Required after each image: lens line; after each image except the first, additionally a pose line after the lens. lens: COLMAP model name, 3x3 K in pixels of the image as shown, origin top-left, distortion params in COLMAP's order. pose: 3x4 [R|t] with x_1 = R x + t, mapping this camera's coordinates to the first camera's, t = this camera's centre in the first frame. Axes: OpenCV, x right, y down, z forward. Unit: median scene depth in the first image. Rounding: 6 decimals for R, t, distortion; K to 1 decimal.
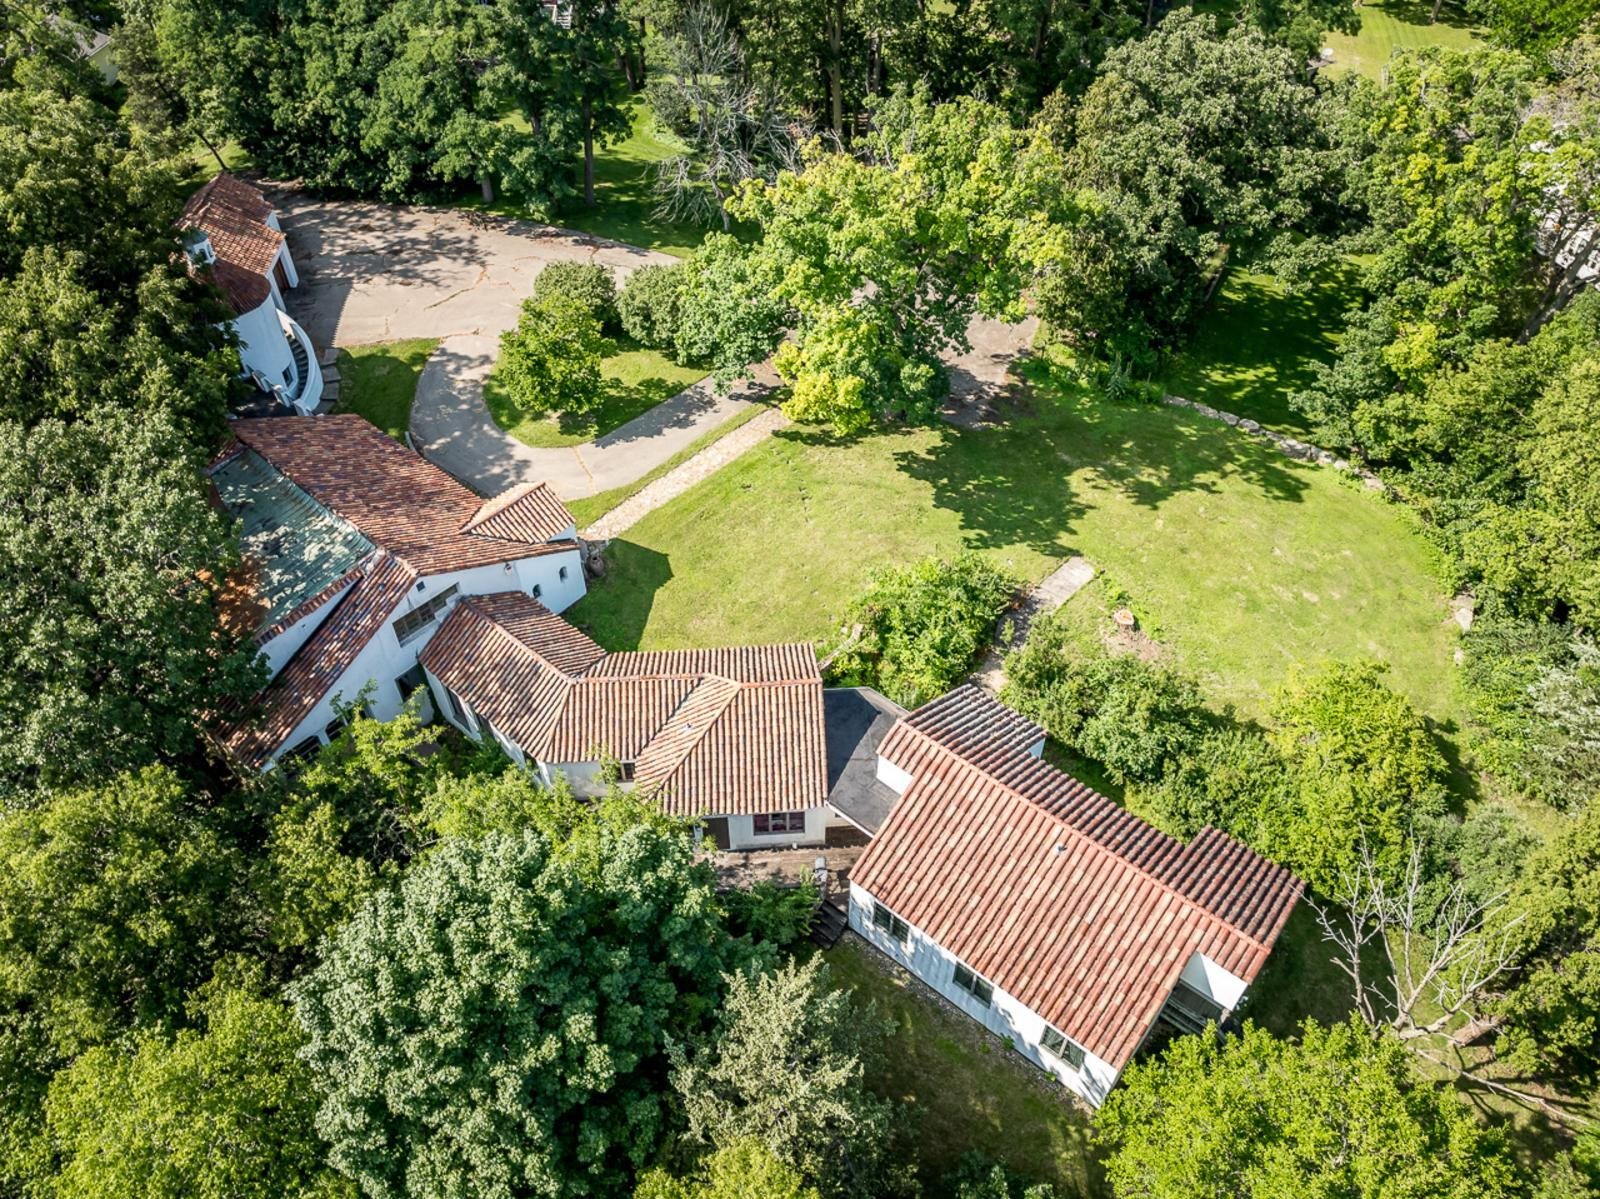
lens RADIAL K [[1124.8, 0, 790.2], [0, 1124.8, 597.7], [0, 0, 1]] dist [-0.030117, -0.005361]
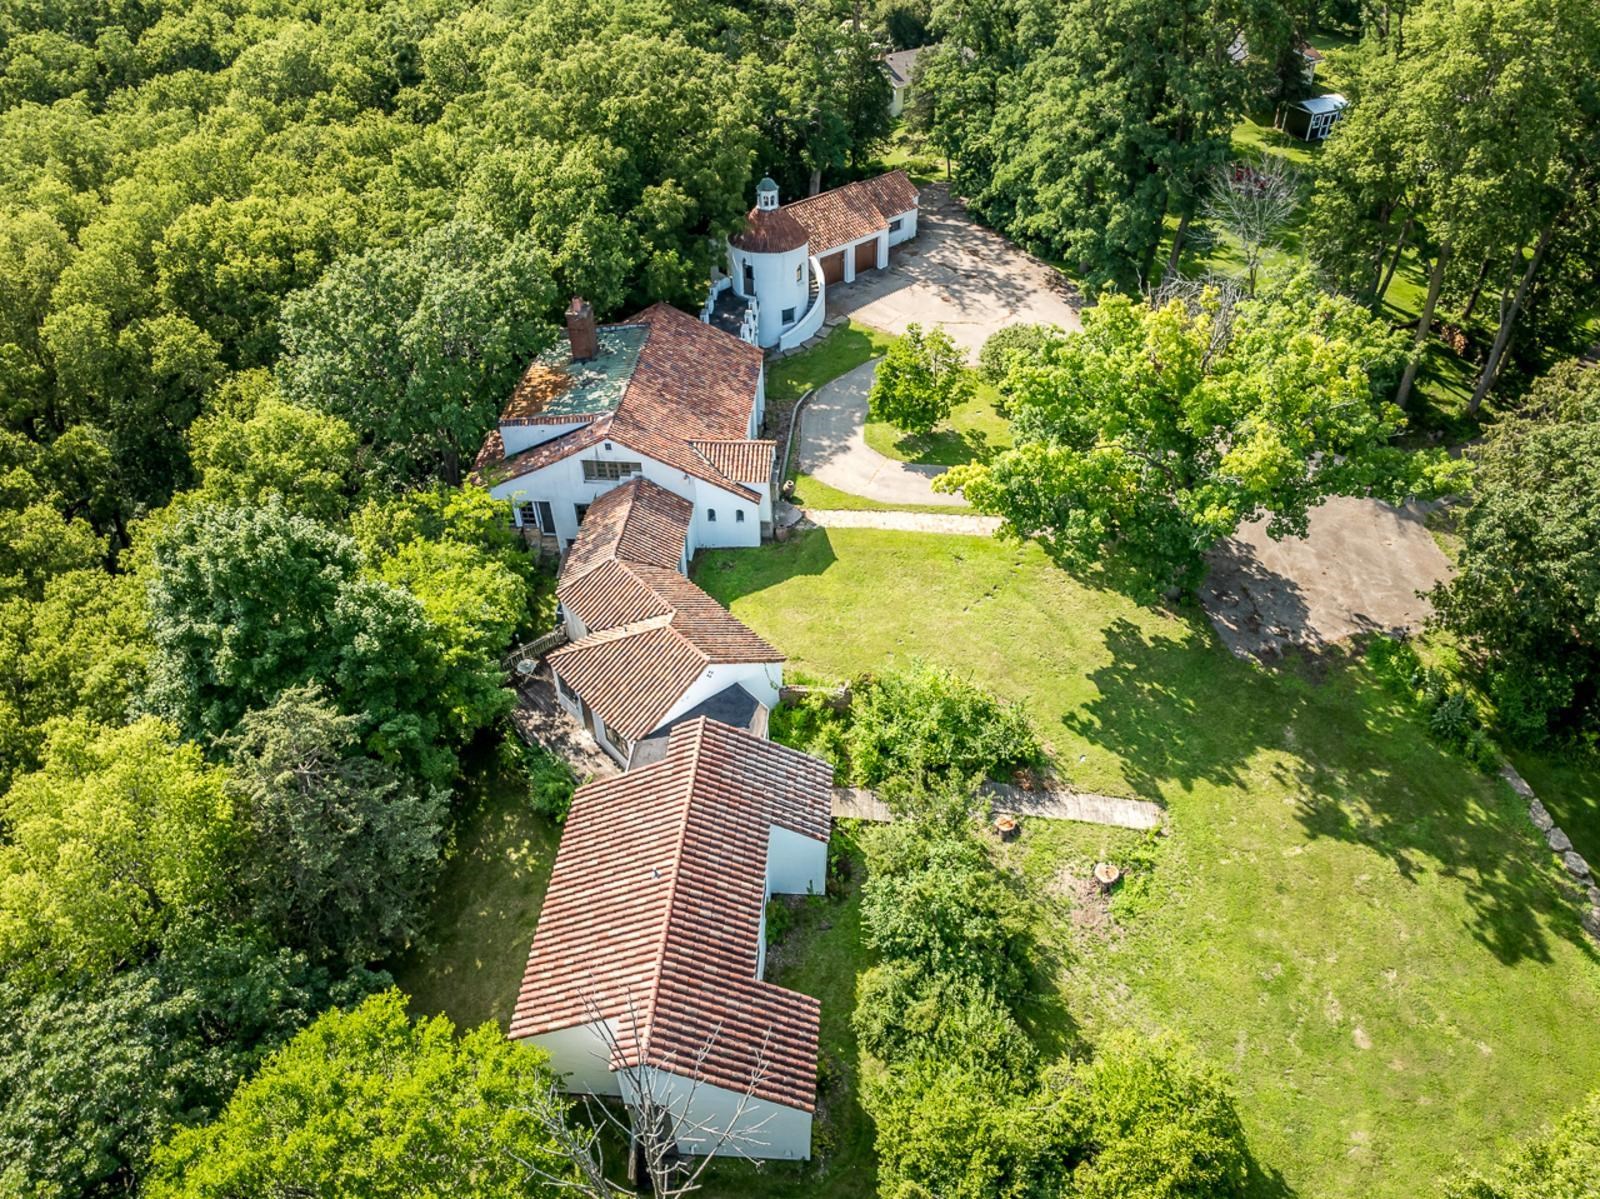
lens RADIAL K [[1124.8, 0, 790.2], [0, 1124.8, 597.7], [0, 0, 1]] dist [-0.030117, -0.005361]
pose [[0.595097, 0.510486, -0.620696, 0.530417], [-0.558609, 0.818006, 0.137193, -0.125244], [0.577768, 0.265083, 0.771955, 0.132335]]
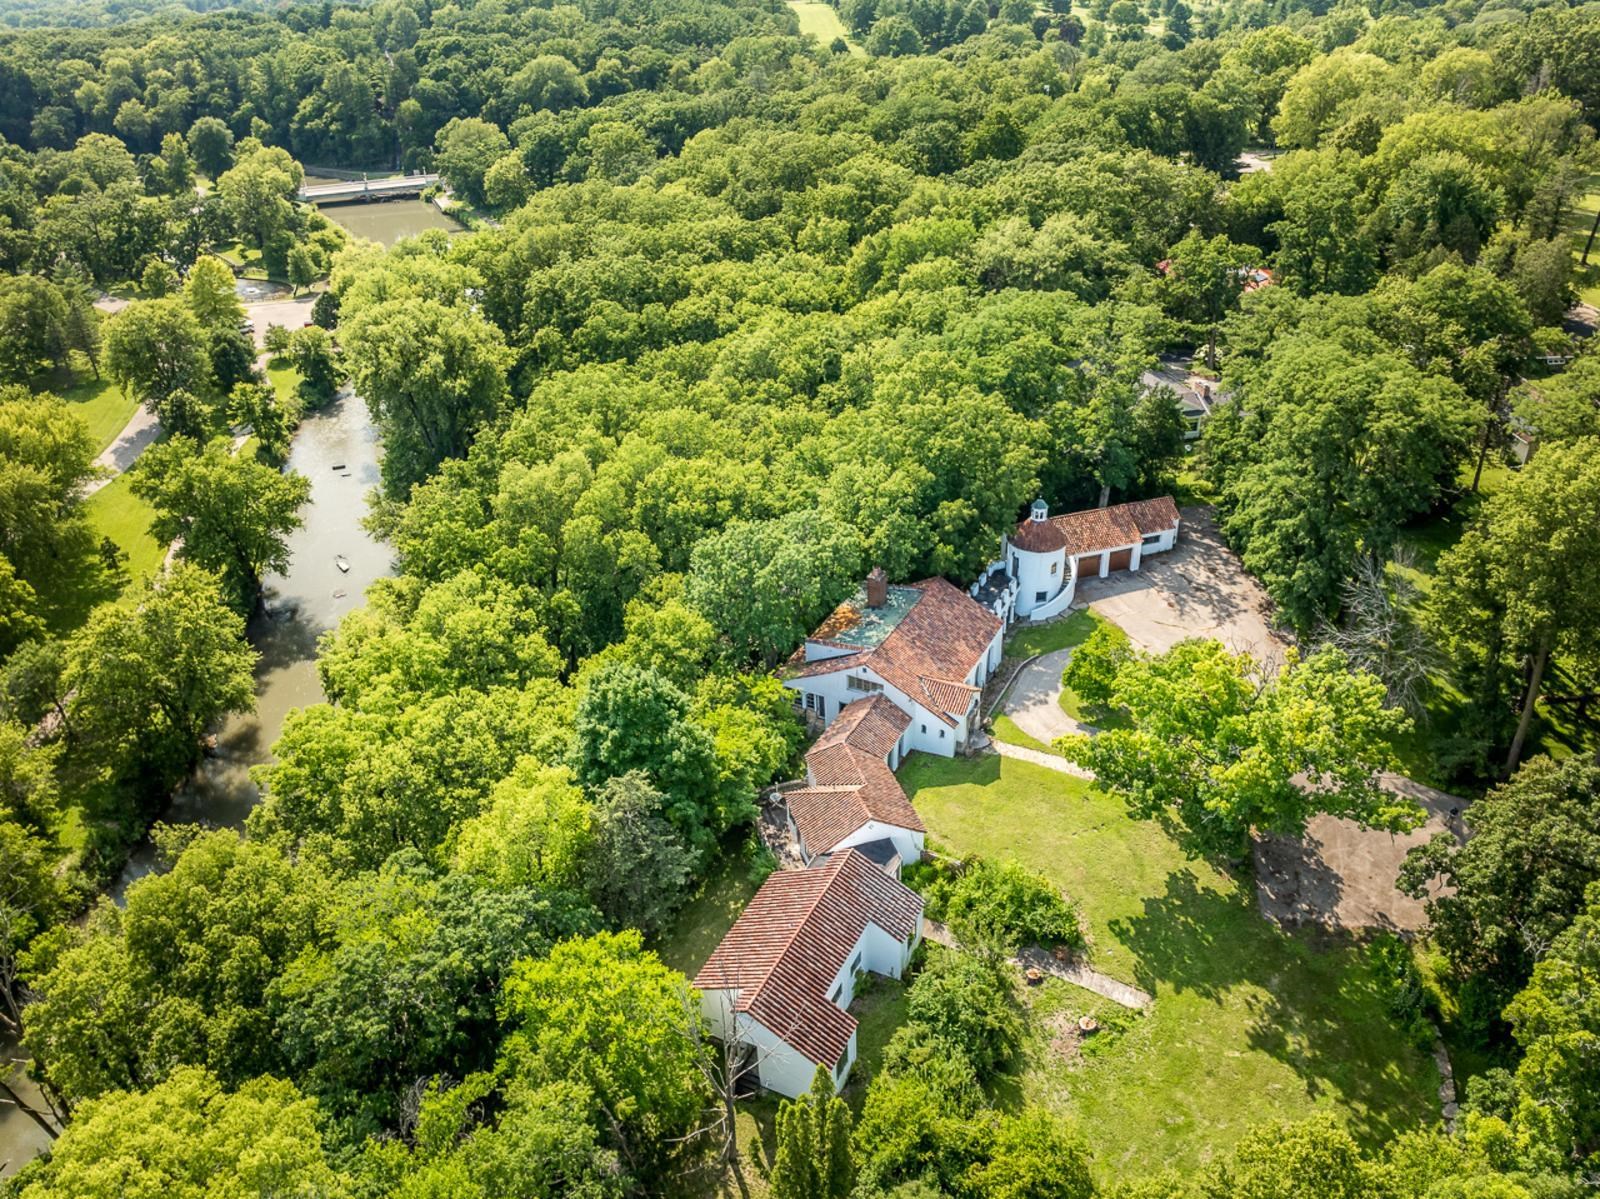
lens RADIAL K [[1126.1, 0, 800.0], [0, 1126.1, 599.5], [0, 0, 1]] dist [-0.039705, -0.005852]
pose [[0.238845, 0.481280, -0.843399, 0.969122], [-0.666408, 0.712966, 0.218127, -0.351779], [0.706295, 0.509950, 0.491017, -0.088319]]
